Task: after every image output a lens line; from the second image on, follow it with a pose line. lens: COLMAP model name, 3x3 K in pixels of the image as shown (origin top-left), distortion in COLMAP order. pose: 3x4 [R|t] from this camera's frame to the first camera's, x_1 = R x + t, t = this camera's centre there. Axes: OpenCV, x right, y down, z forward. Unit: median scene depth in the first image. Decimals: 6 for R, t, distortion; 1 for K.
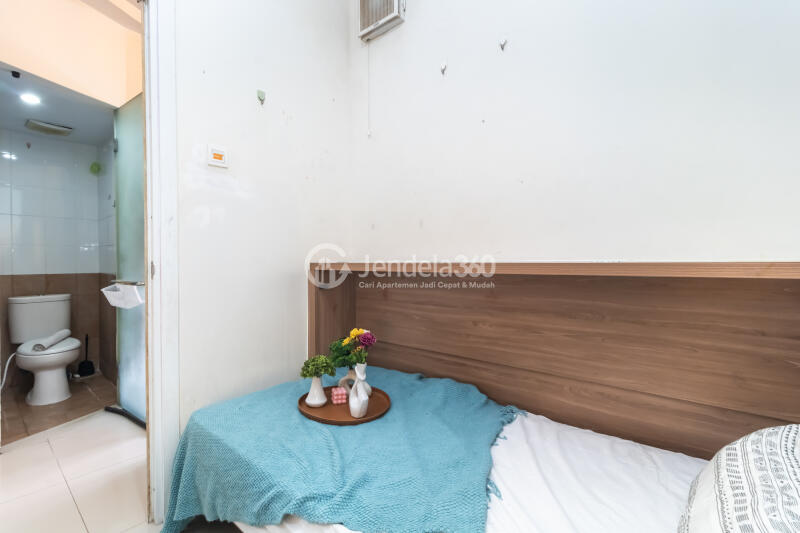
lens RADIAL K [[368.4, 0, 400.0], [0, 368.4, 266.5], [0, 0, 1]] dist [0.001091, -0.000085]
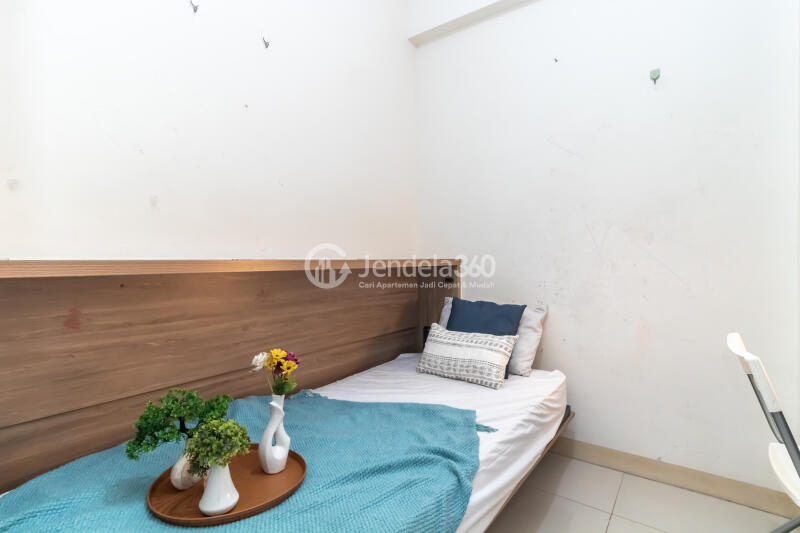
lens RADIAL K [[390.9, 0, 400.0], [0, 390.9, 266.5], [0, 0, 1]] dist [0.000285, -0.000093]
pose [[-0.072884, -0.013401, 0.997250, -0.892797], [0.016573, 0.999755, 0.014646, -0.004228], [-0.997203, 0.017595, -0.072644, 0.796392]]
